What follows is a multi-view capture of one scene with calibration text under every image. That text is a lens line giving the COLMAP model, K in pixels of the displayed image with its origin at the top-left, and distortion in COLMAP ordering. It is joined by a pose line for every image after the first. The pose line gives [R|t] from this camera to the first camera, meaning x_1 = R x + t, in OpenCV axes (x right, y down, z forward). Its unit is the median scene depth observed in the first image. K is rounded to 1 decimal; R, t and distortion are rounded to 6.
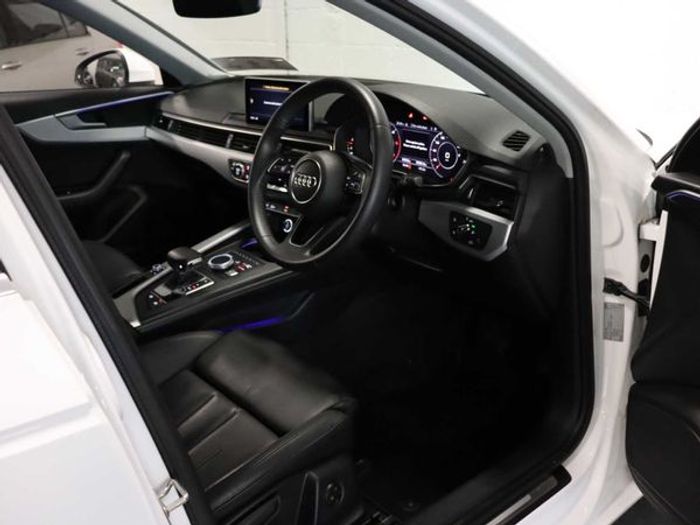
lens RADIAL K [[675.6, 0, 352.8], [0, 675.6, 265.1], [0, 0, 1]] dist [-0.085802, 0.000000]
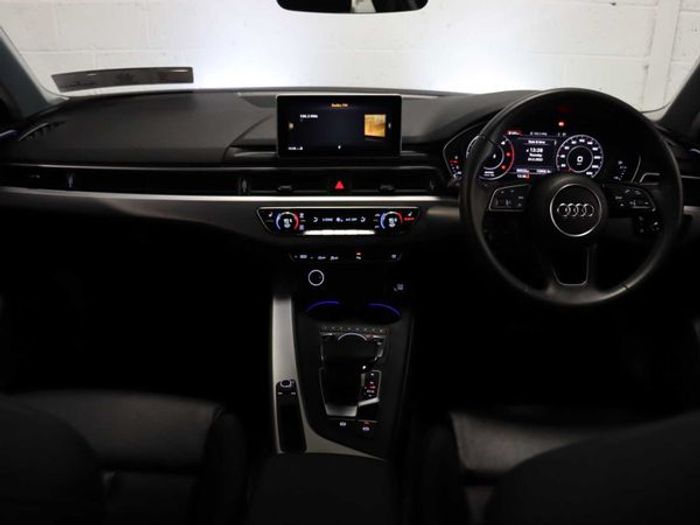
lens RADIAL K [[638.4, 0, 369.1], [0, 638.4, 260.8], [0, 0, 1]] dist [-0.129394, 0.050667]
pose [[0.672463, -0.253307, 0.695434, -0.695606], [0.238158, 0.963694, 0.120726, -0.187687], [-0.700767, 0.084440, 0.708376, 0.522804]]
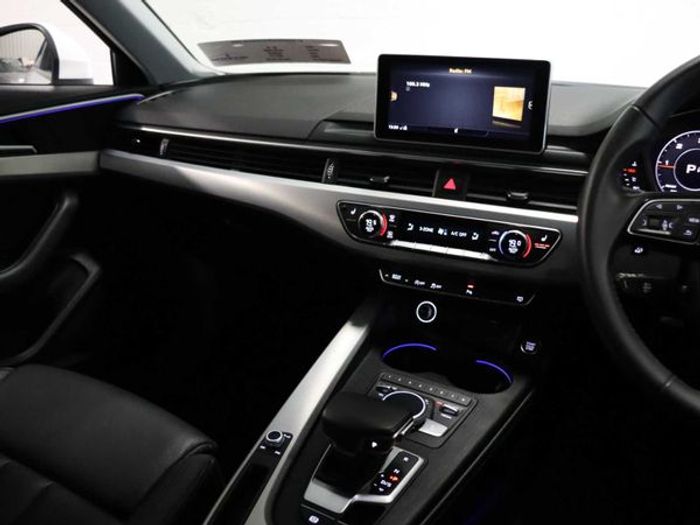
lens RADIAL K [[638.4, 0, 356.4], [0, 638.4, 260.9], [0, 0, 1]] dist [-0.129394, 0.050667]
pose [[0.944845, -0.068882, 0.320194, -0.401578], [0.082653, 0.996139, -0.029600, -0.112025], [-0.316918, 0.054433, 0.946890, 0.601042]]
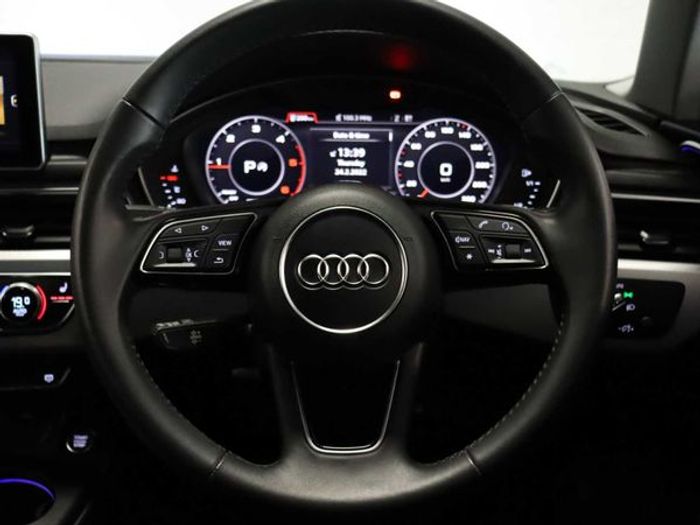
lens RADIAL K [[922.3, 0, 351.5], [0, 922.3, 262.8], [0, 0, 1]] dist [-0.034319, 0.000000]
pose [[0.669601, -0.176780, 0.721376, -0.355092], [0.245280, 0.969402, 0.009885, -0.111665], [-0.701051, 0.170320, 0.692473, 0.554535]]
